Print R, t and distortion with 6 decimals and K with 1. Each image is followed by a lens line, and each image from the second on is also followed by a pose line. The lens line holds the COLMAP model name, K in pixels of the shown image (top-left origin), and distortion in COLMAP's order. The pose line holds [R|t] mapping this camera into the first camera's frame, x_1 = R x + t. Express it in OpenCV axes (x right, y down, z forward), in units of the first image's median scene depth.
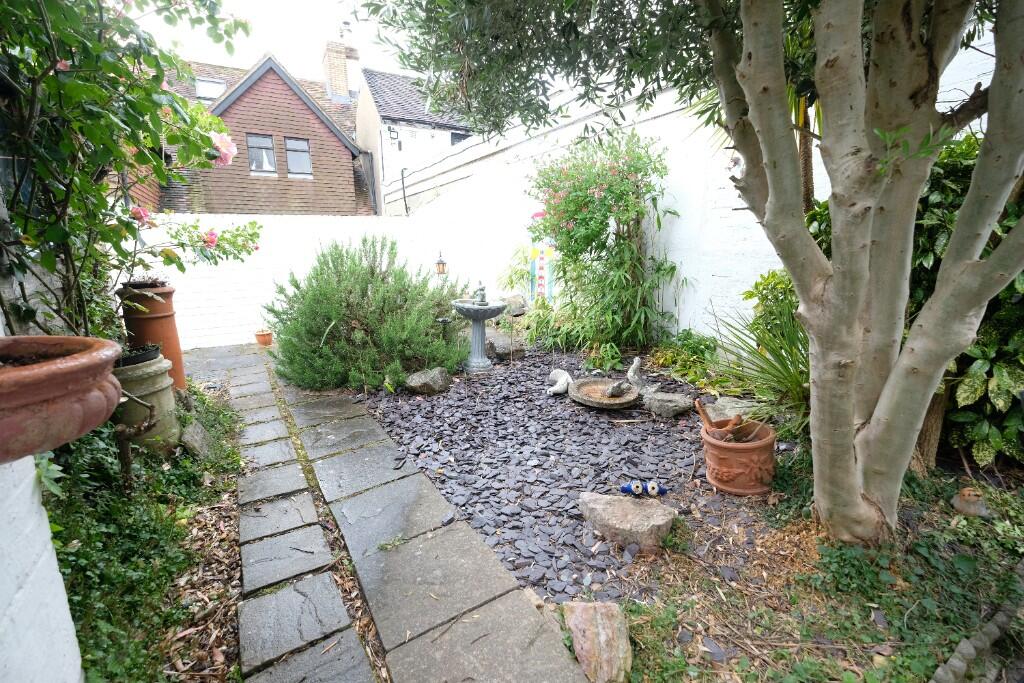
lens RADIAL K [[442.0, 0, 511.6], [0, 442.0, 330.9], [0, 0, 1]] dist [0.000639, 0.000247]
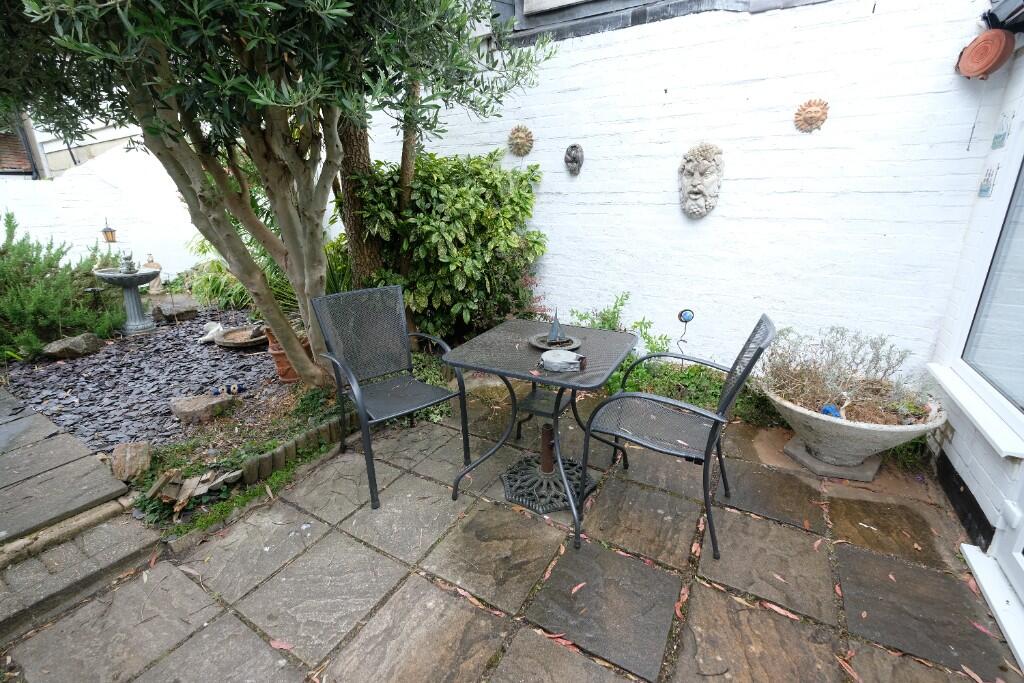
lens RADIAL K [[442.0, 0, 511.6], [0, 442.0, 330.9], [0, 0, 1]] dist [0.000639, 0.000247]
pose [[0.895046, -0.120473, 0.429394, 0.374525], [0.077840, 0.990244, 0.115574, 0.039137], [-0.439129, -0.070019, 0.895692, -0.533859]]
